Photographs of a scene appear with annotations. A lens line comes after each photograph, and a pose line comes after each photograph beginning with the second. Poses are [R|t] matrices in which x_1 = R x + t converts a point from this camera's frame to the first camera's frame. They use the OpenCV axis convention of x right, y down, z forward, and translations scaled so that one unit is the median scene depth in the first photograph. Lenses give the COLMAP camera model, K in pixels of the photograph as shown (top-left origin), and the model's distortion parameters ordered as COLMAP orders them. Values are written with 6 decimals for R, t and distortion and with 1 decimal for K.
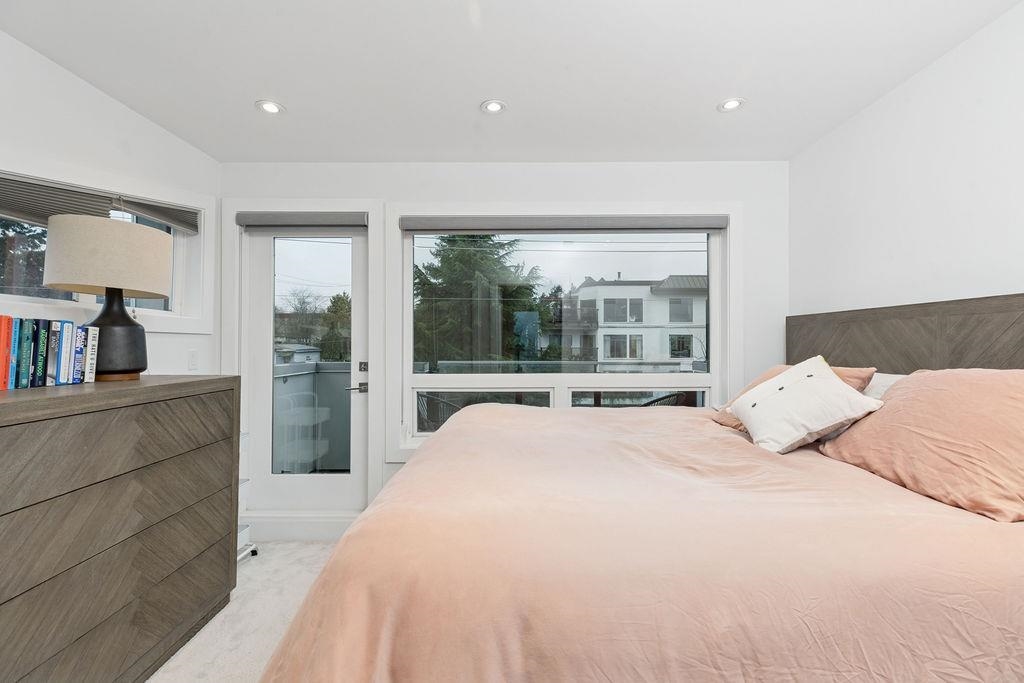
lens RADIAL K [[459.1, 0, 516.0], [0, 459.1, 334.5], [0, 0, 1]] dist [0.002508, -0.000094]
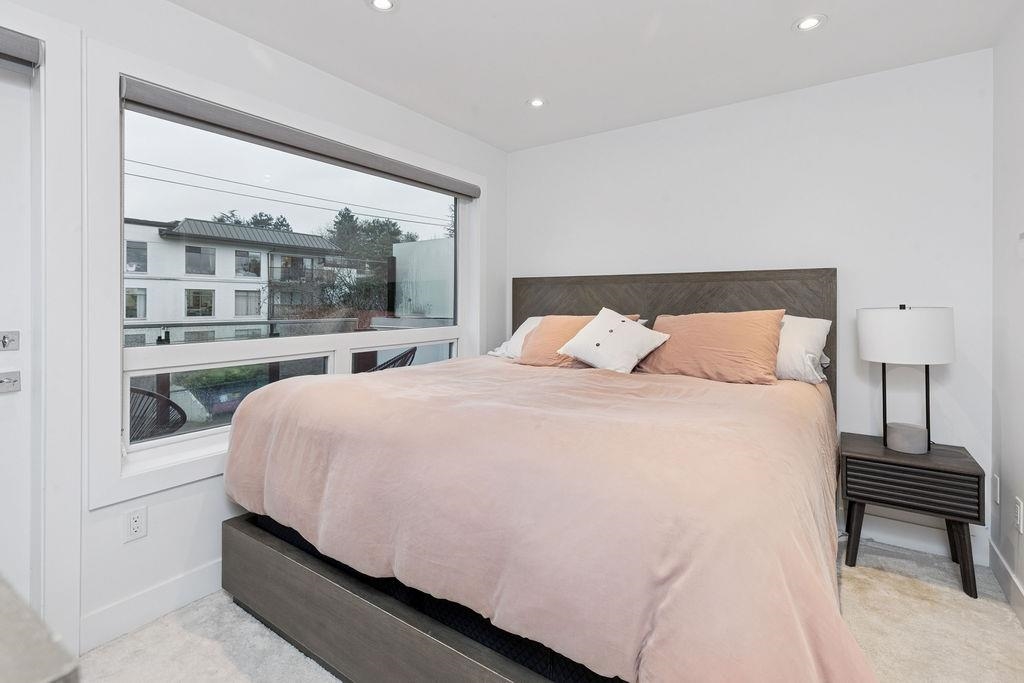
lens RADIAL K [[476.9, 0, 513.2], [0, 476.9, 302.4], [0, 0, 1]] dist [-0.017984, -0.000082]
pose [[0.565327, 0.003509, 0.824860, -0.443482], [-0.023139, 0.999665, 0.011606, 0.012330], [-0.824542, -0.025648, 0.565219, 0.248591]]
